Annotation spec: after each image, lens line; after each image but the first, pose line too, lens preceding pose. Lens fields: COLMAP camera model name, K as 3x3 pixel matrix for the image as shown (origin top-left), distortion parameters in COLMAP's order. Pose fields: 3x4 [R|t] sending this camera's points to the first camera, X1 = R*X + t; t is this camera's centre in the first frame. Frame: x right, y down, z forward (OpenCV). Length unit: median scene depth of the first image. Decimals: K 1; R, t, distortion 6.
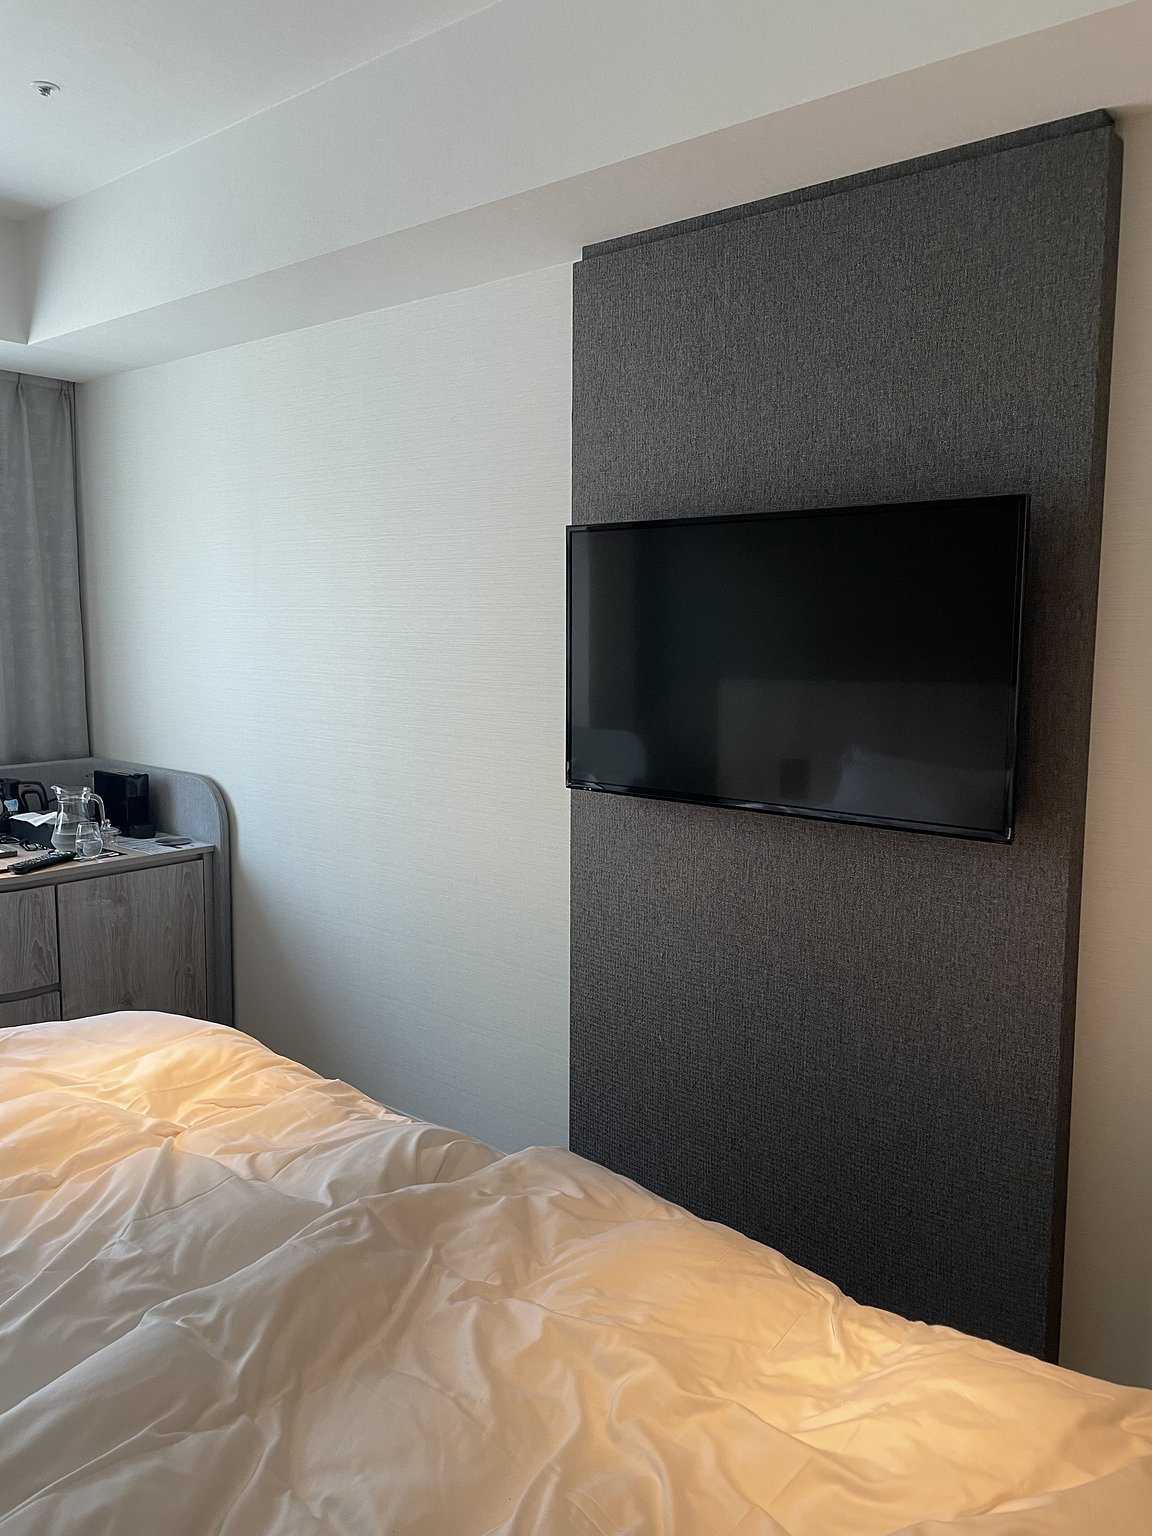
lens RADIAL K [[1175.1, 0, 577.2], [0, 1175.1, 759.1], [0, 0, 1]] dist [0.028113, -0.012573]
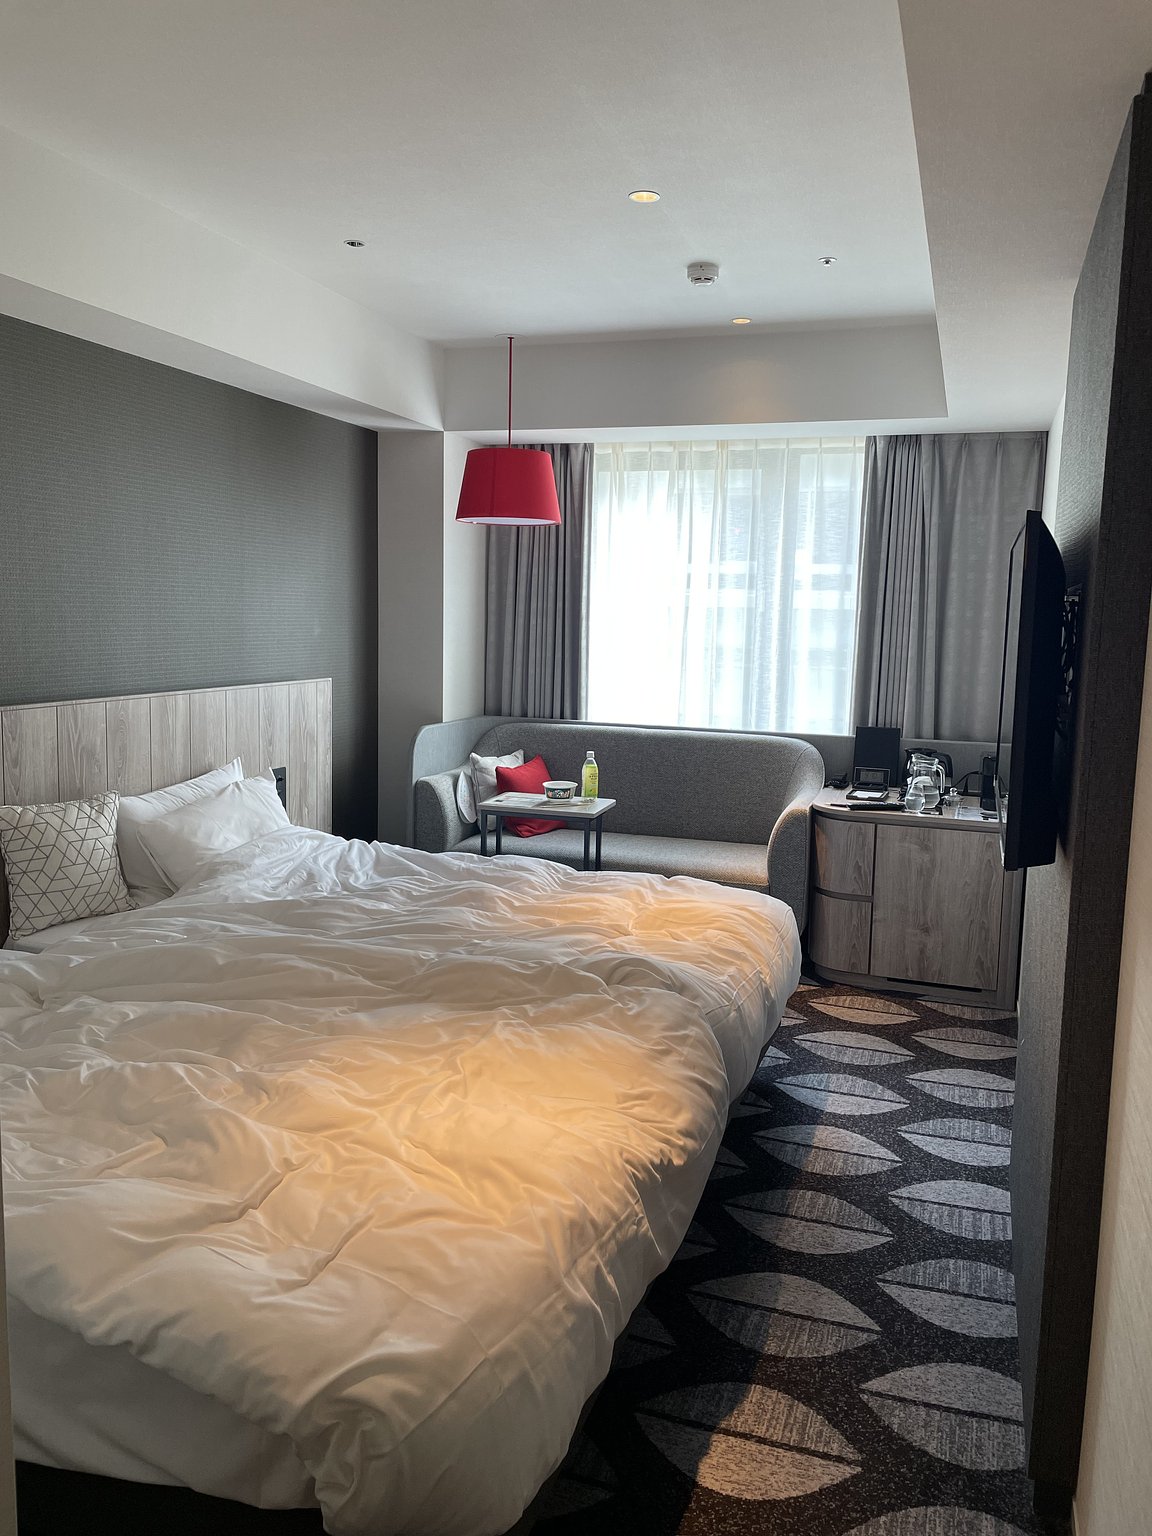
lens RADIAL K [[1175.1, 0, 576.2], [0, 1175.1, 770.1], [0, 0, 1]] dist [0.028113, -0.012573]
pose [[0.350736, 0.133794, -0.926867, 0.643110], [-0.134127, 0.986714, 0.091677, -0.029512], [0.926819, 0.092163, 0.364022, 0.179561]]
